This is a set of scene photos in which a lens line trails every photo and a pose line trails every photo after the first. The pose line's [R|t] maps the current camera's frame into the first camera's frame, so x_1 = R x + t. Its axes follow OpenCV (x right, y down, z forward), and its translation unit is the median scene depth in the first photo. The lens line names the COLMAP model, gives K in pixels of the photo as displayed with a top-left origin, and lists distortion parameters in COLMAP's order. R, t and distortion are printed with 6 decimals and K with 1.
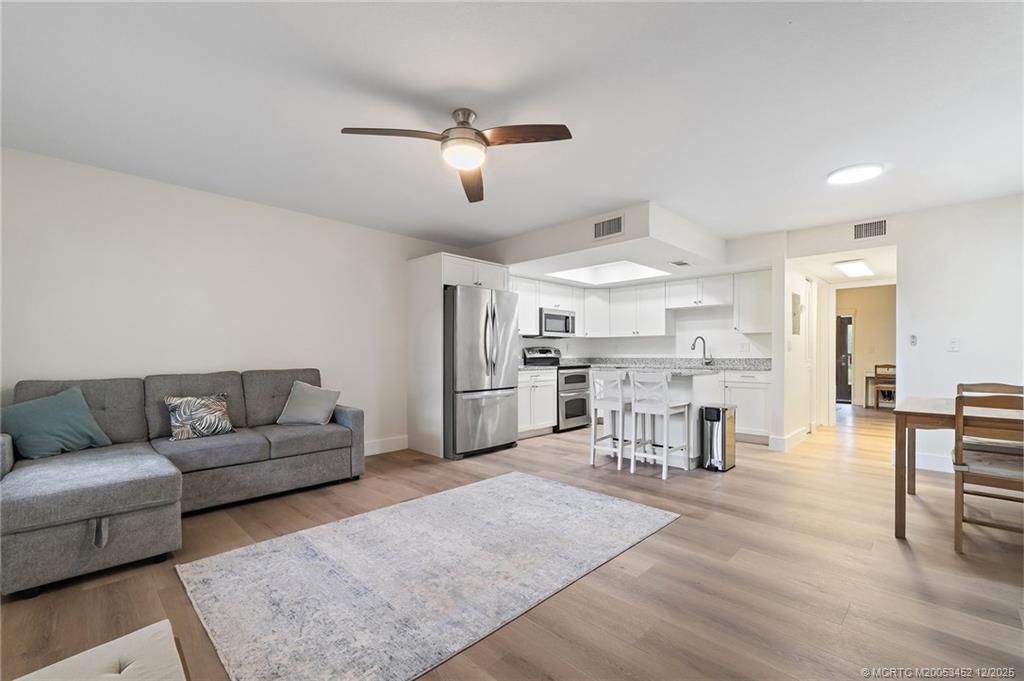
lens RADIAL K [[448.0, 0, 530.7], [0, 448.0, 352.6], [0, 0, 1]] dist [0.011129, 0.000059]
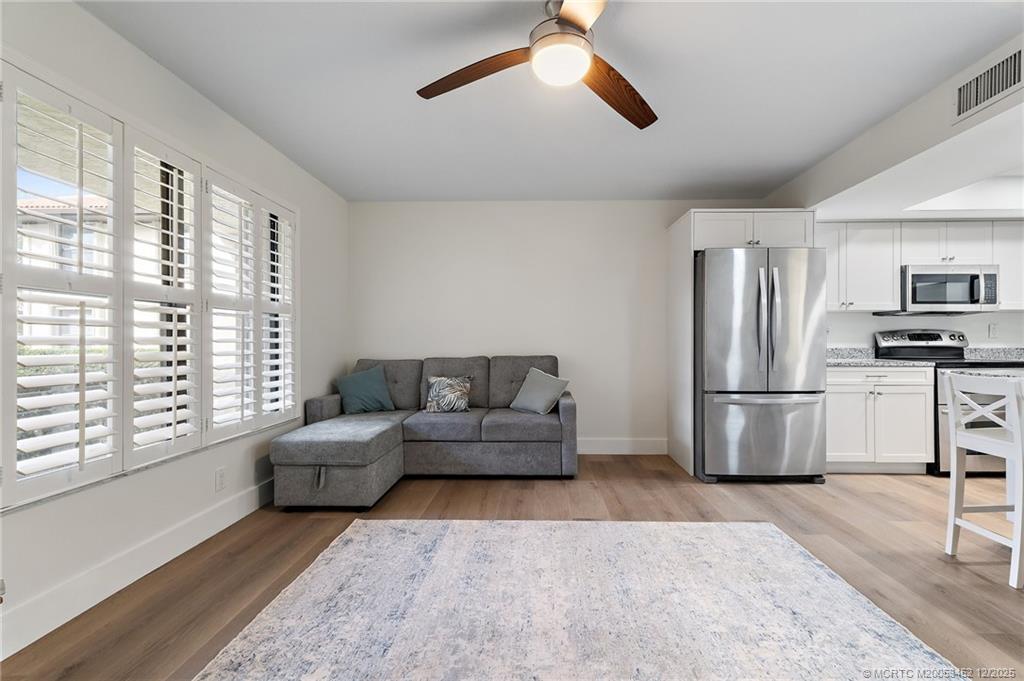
lens RADIAL K [[453.4, 0, 518.7], [0, 453.4, 337.5], [0, 0, 1]] dist [0.006374, -0.000104]
pose [[0.662221, -0.005809, -0.749286, 0.239449], [0.002140, 0.999981, -0.005861, 0.001901], [0.749305, 0.002278, 0.662221, 0.324728]]
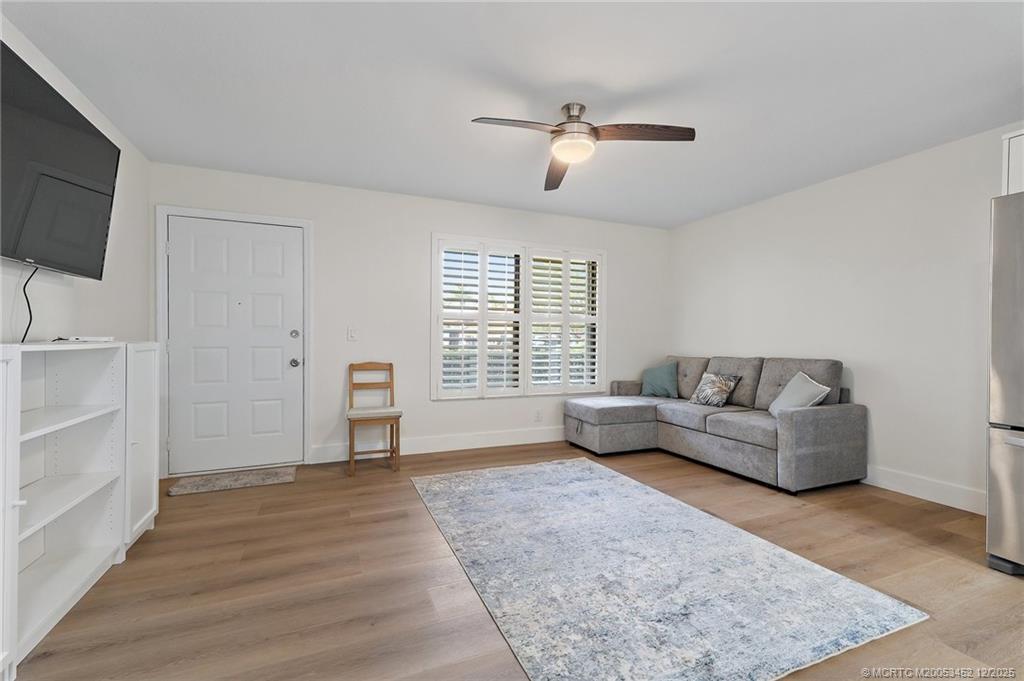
lens RADIAL K [[434.8, 0, 518.5], [0, 434.8, 340.2], [0, 0, 1]] dist [0.010458, -0.000014]
pose [[-0.393425, -0.000360, -0.919357, 0.564633], [-0.005164, 0.999985, 0.001819, 0.000402], [0.919342, 0.005463, -0.393421, 0.881733]]
